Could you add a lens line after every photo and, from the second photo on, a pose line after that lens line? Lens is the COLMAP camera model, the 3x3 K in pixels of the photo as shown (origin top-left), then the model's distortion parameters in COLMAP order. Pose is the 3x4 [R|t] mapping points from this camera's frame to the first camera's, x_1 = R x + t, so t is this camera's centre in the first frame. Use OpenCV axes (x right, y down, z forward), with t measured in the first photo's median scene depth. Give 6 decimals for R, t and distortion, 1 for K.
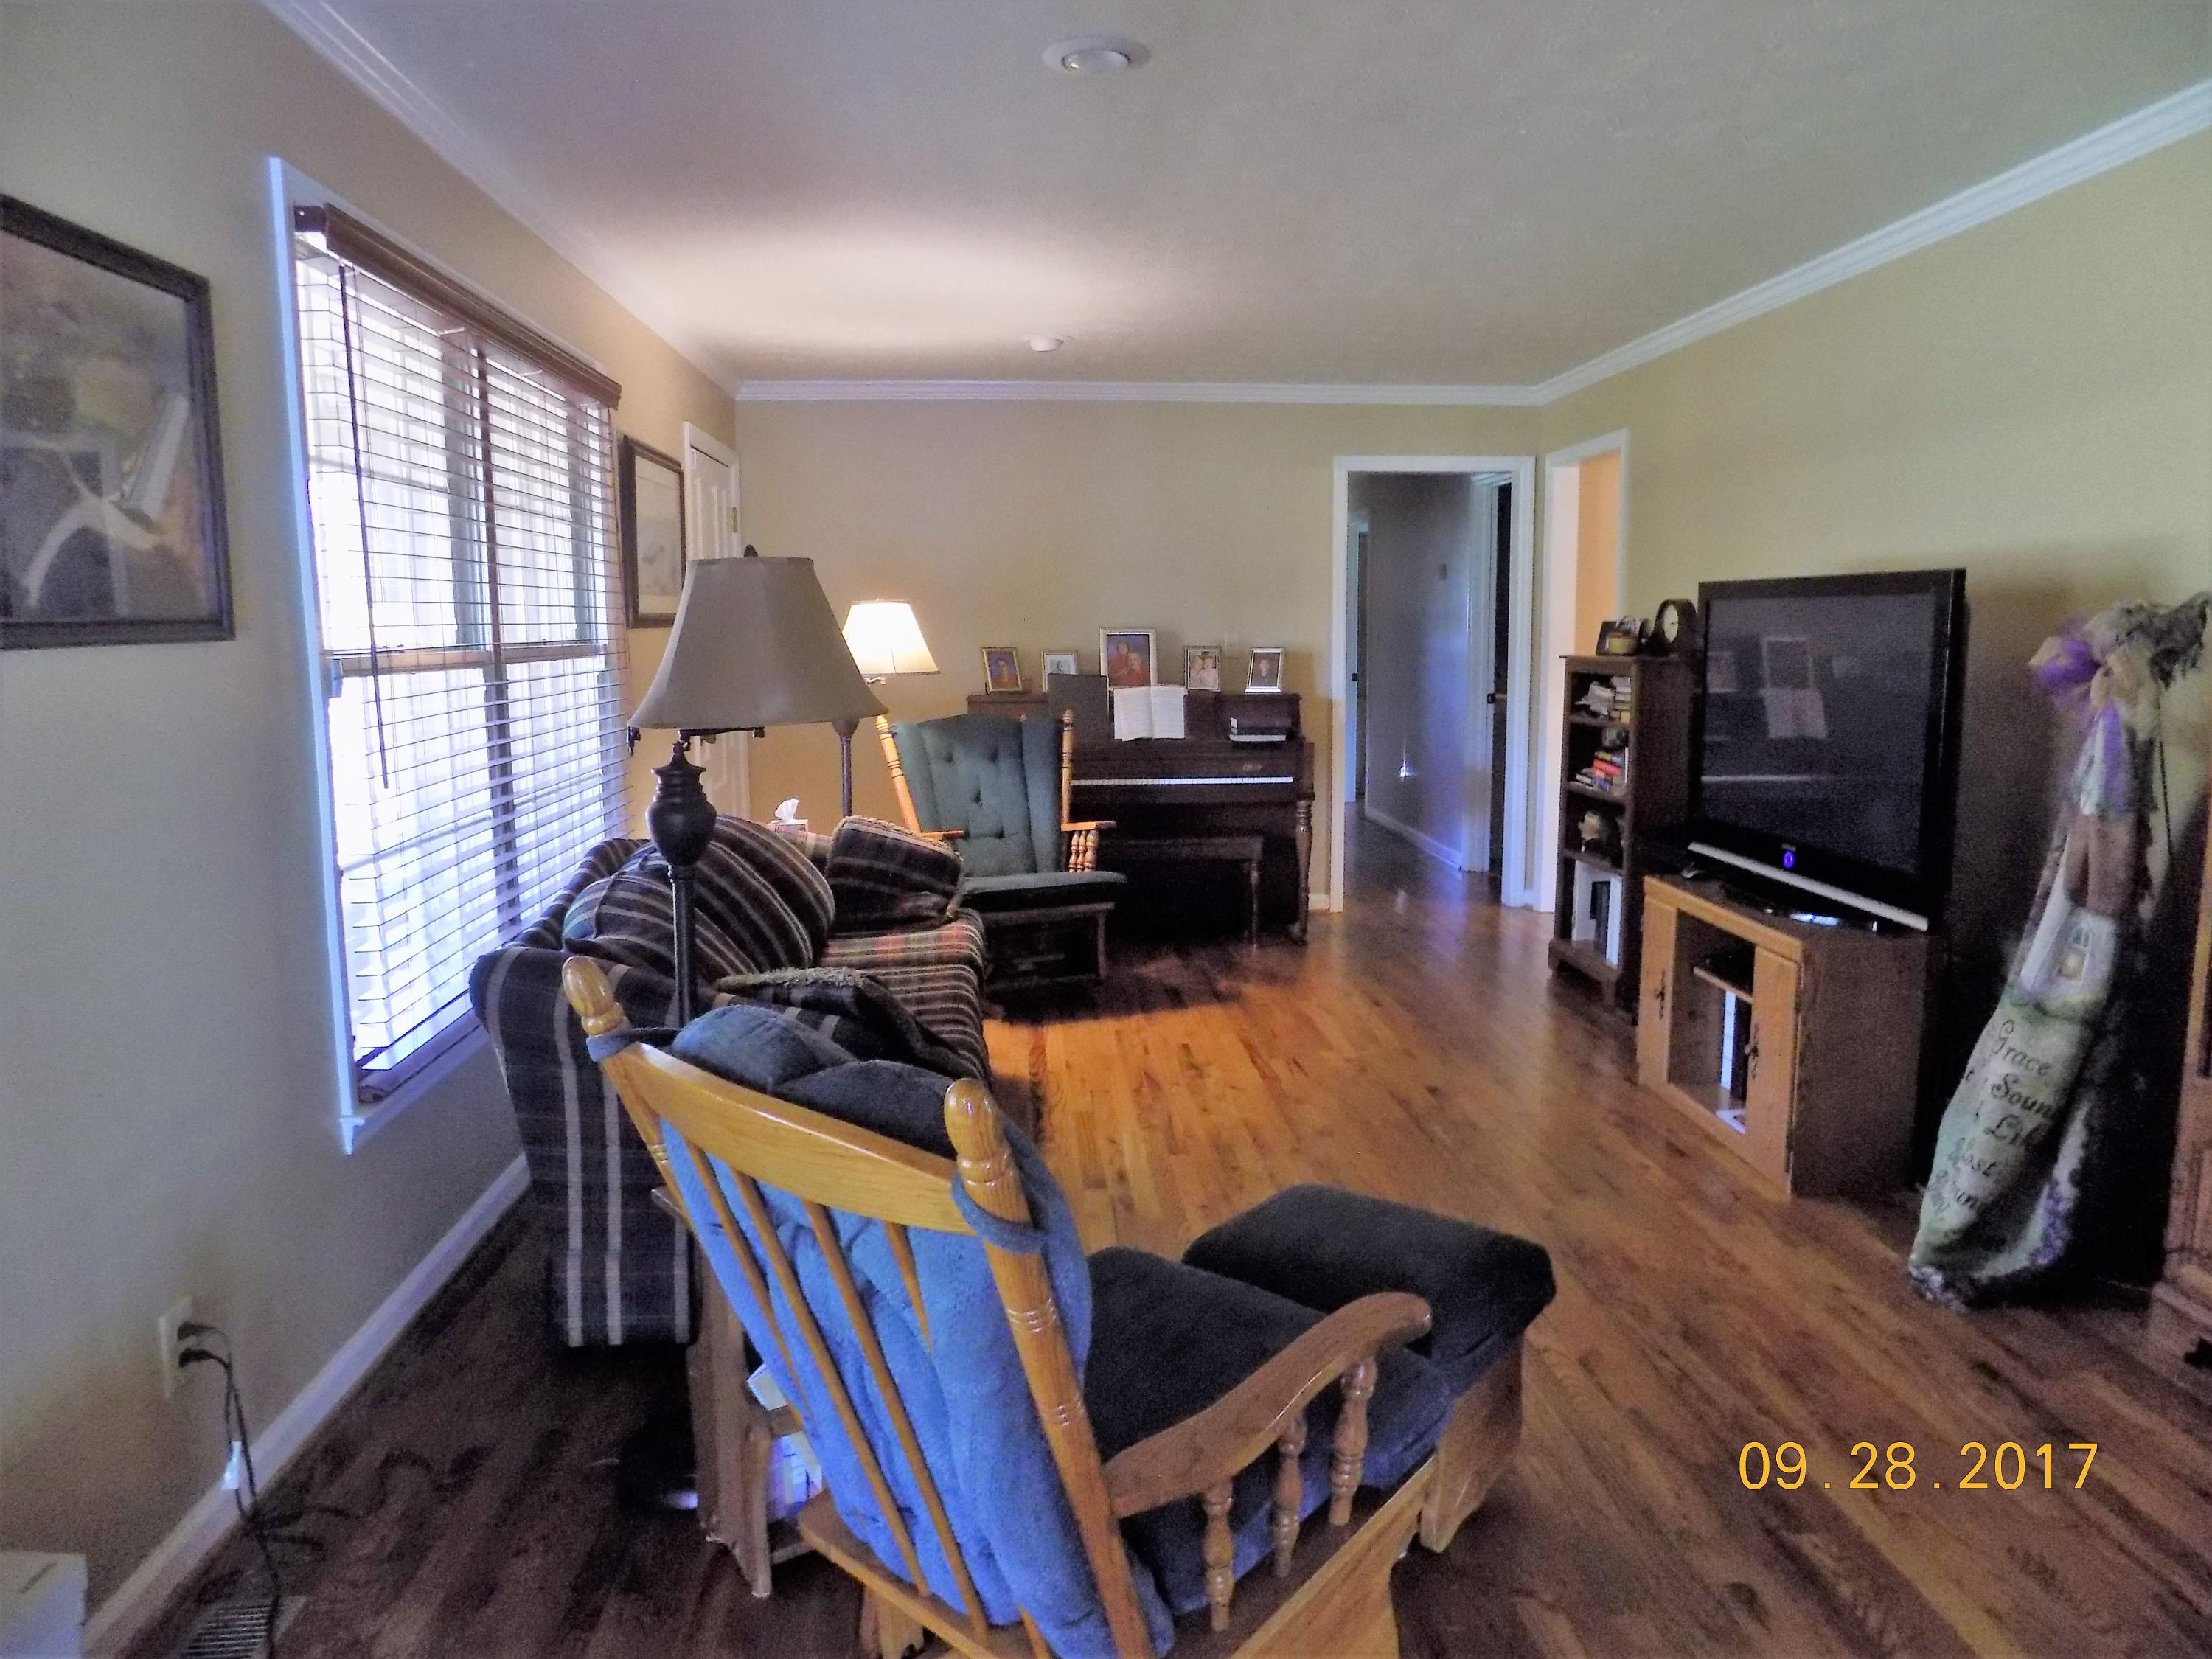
lens RADIAL K [[1490.3, 0, 1116.0], [0, 1490.3, 818.6], [0, 0, 1]] dist [-0.081461, 0.078771]
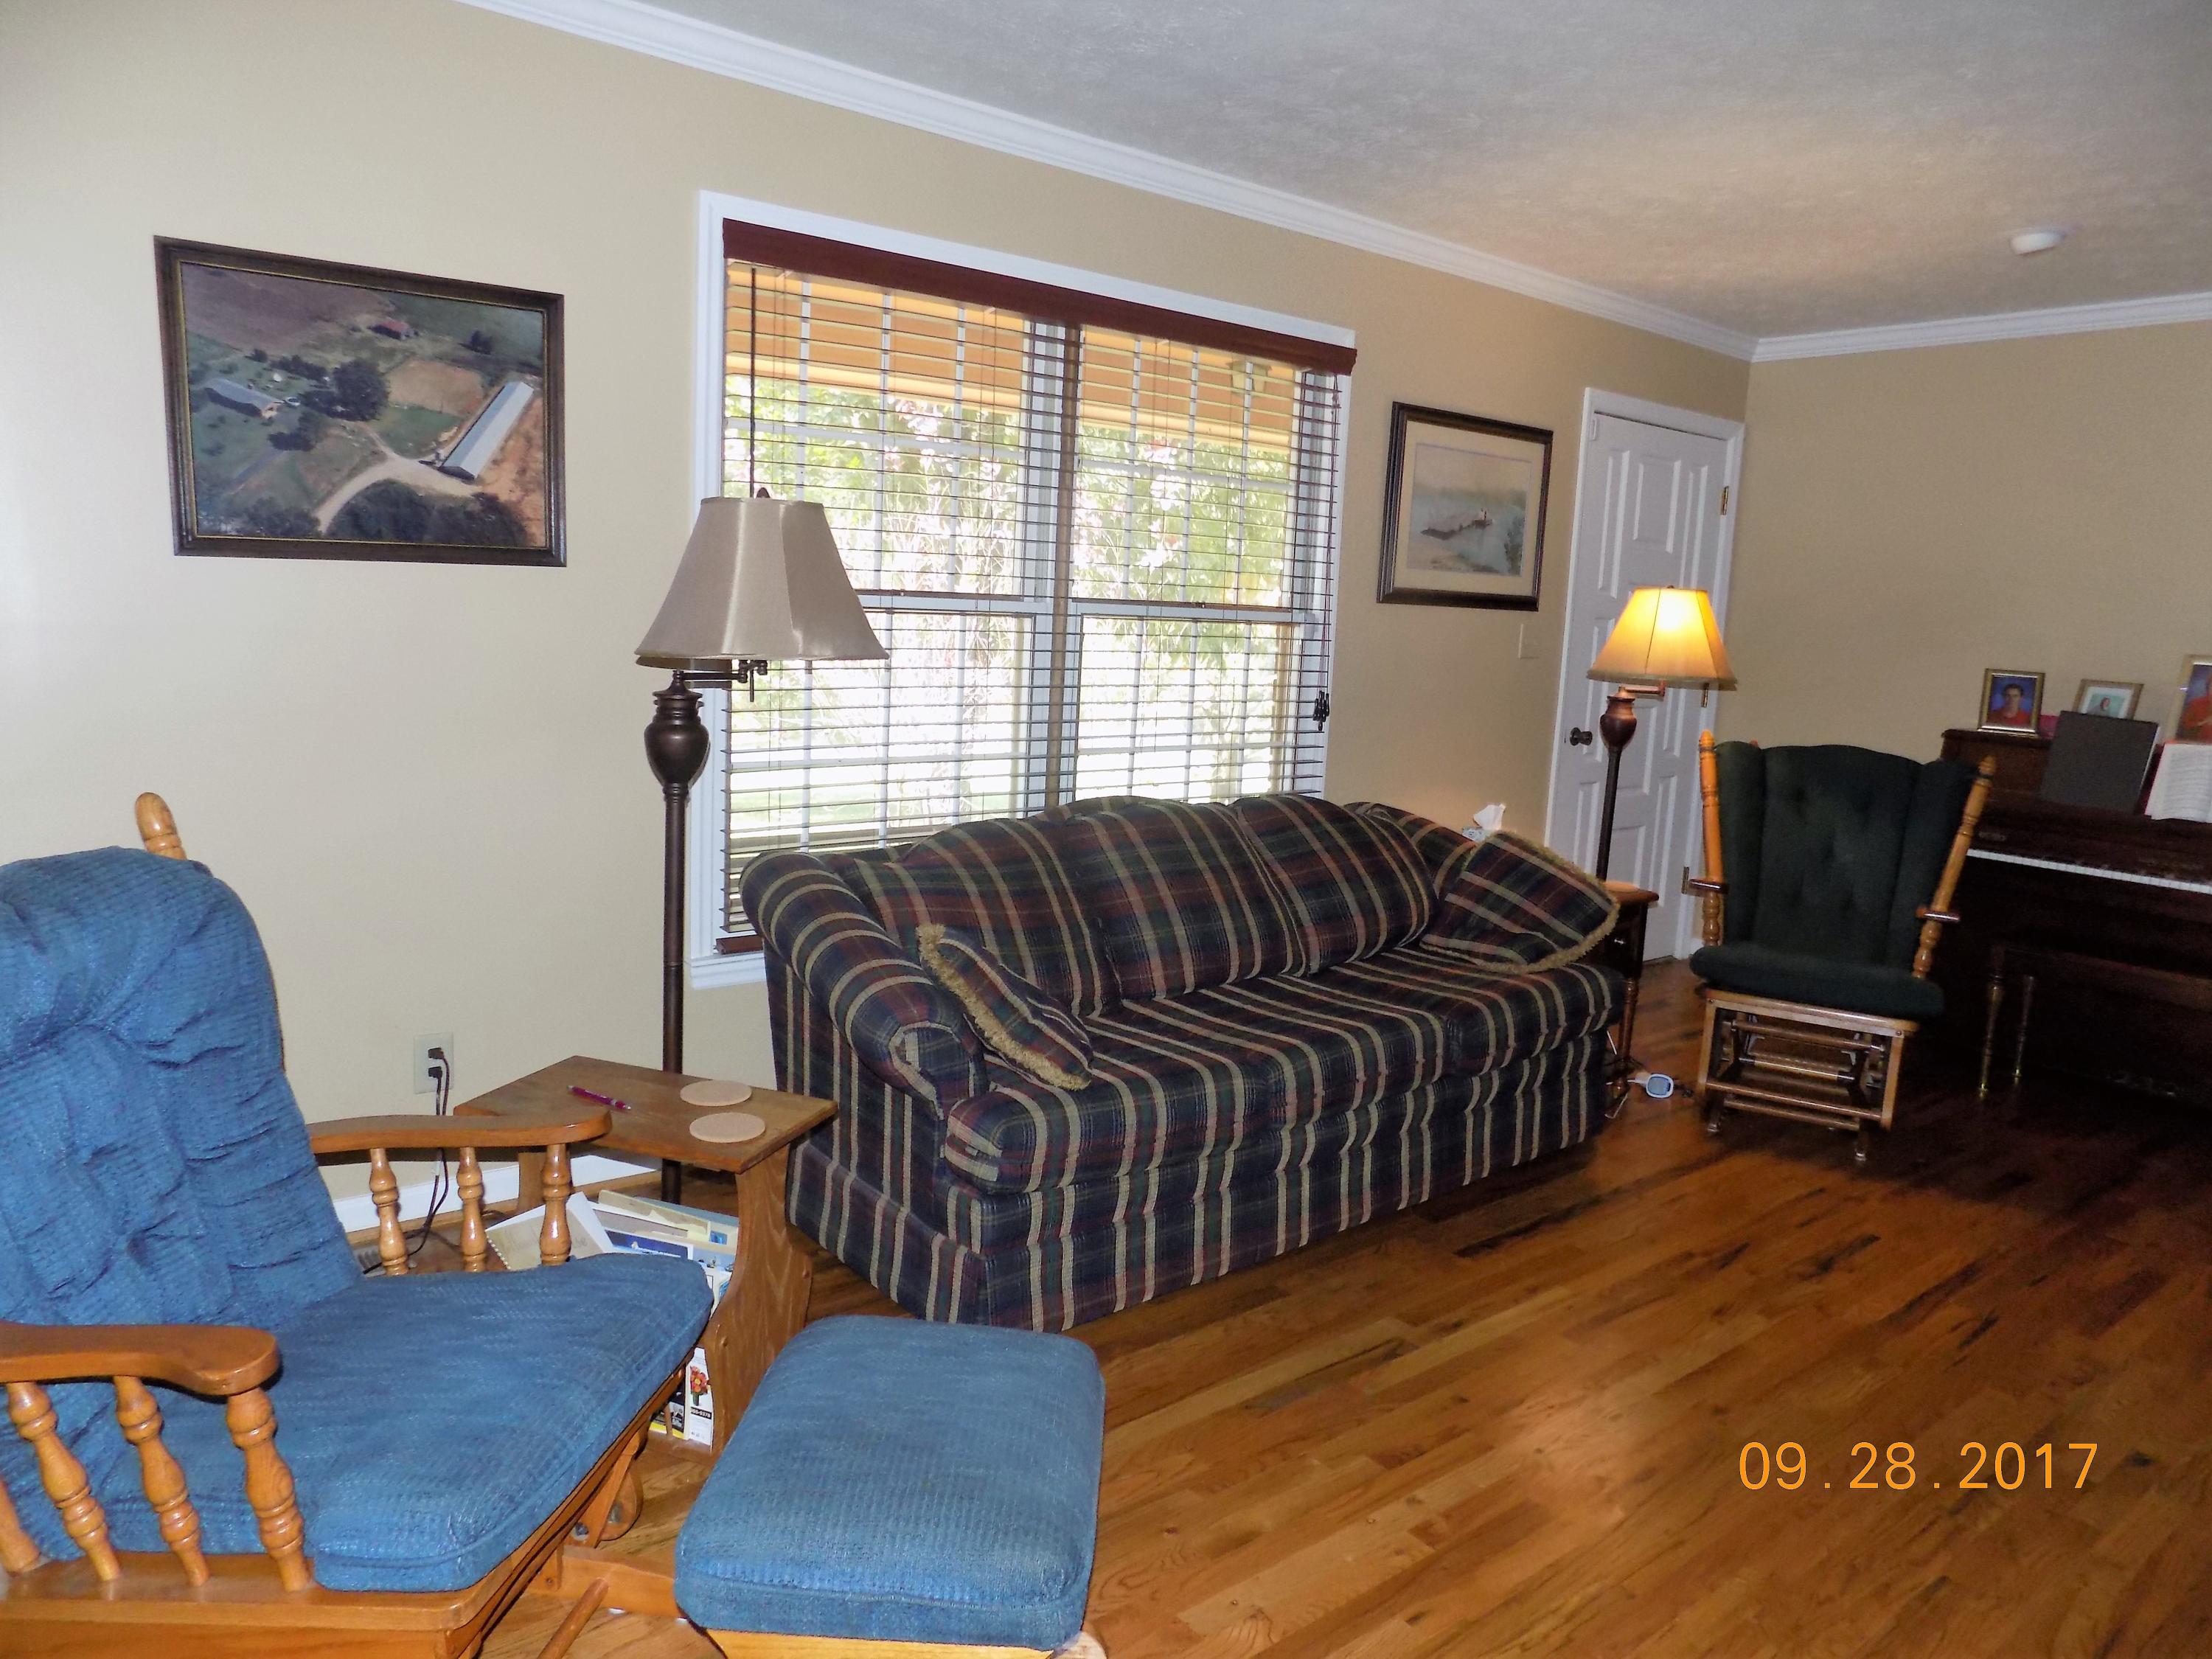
lens RADIAL K [[1490.3, 0, 1116.0], [0, 1490.3, 818.6], [0, 0, 1]] dist [-0.081461, 0.078771]
pose [[0.572877, 0.160287, -0.803816, 0.694532], [-0.160917, 0.983601, 0.081452, -0.077006], [0.803690, 0.082686, 0.589275, 0.560597]]
